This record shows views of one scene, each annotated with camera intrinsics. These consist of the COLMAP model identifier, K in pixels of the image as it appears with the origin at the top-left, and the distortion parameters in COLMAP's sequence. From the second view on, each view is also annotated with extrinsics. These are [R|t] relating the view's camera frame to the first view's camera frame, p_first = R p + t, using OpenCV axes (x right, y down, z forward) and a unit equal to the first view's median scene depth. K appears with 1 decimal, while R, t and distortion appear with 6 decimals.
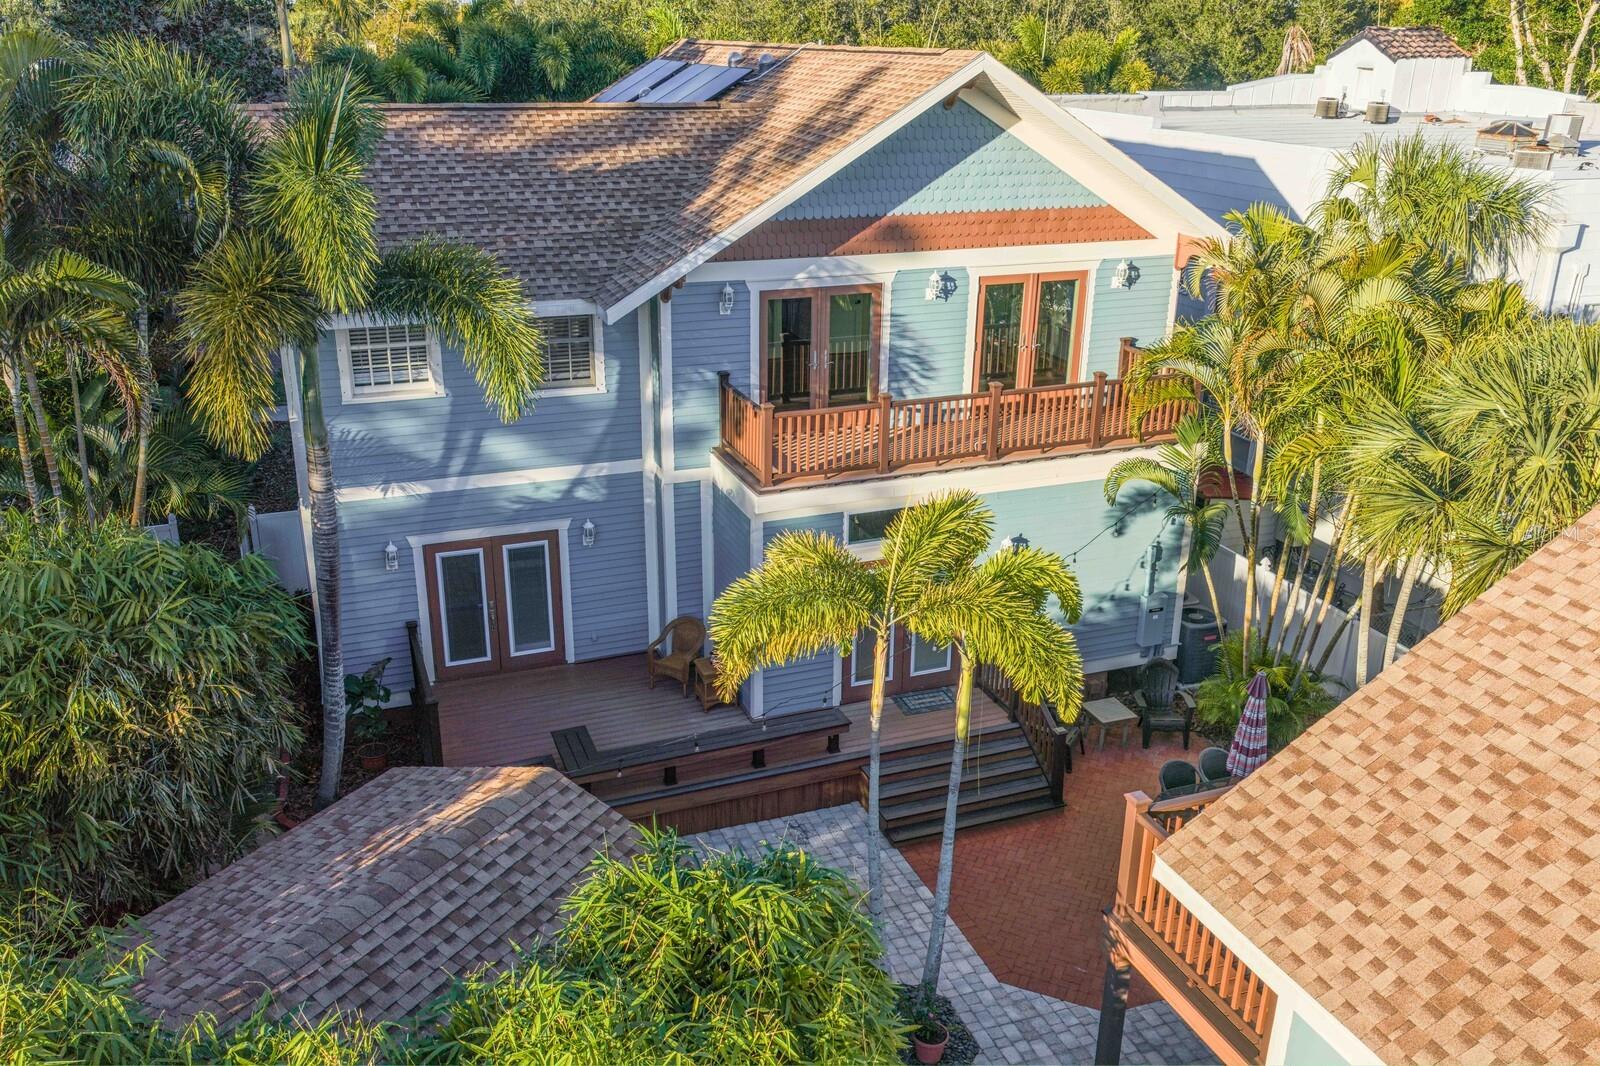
lens RADIAL K [[1291.6, 0, 800.0], [0, 1291.6, 538.7], [0, 0, 1]] dist [0.011556, 0.002091]
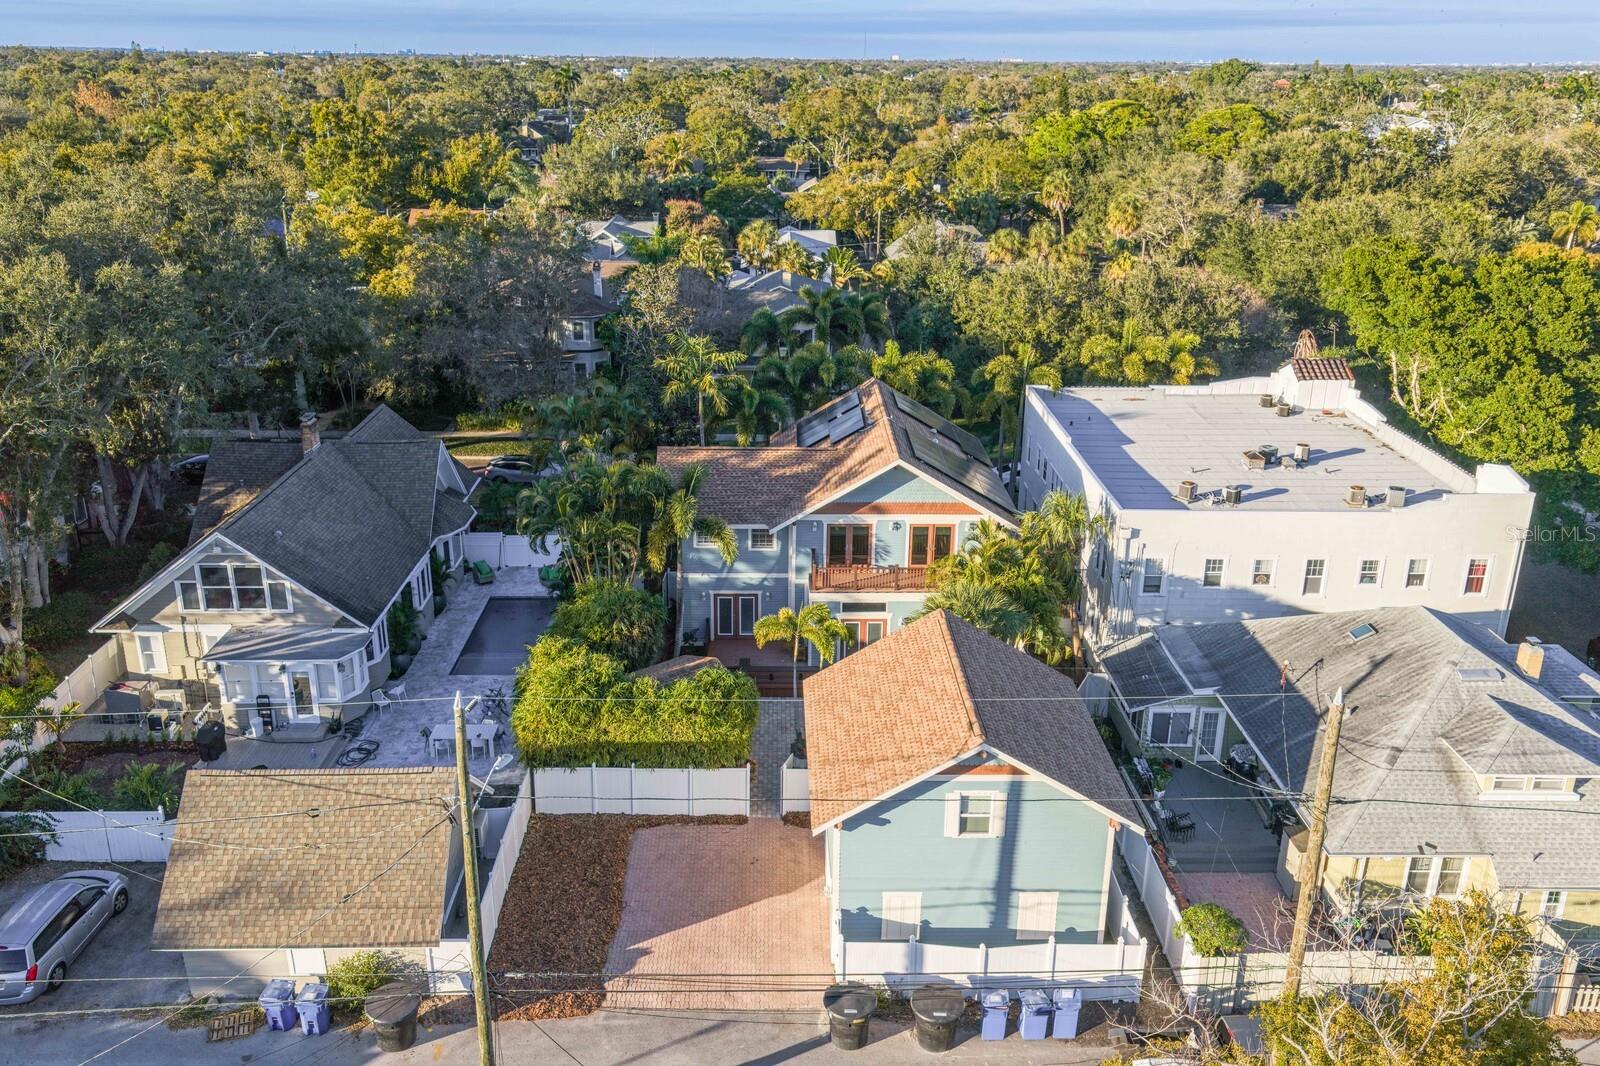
lens RADIAL K [[1291.6, 0, 799.2], [0, 1291.6, 530.7], [0, 0, 1]] dist [0.011556, 0.002091]
pose [[0.938202, 0.114416, -0.326628, 0.874696], [-0.123743, 0.992283, -0.007847, -0.143514], [0.323209, 0.047780, 0.945120, -1.818276]]
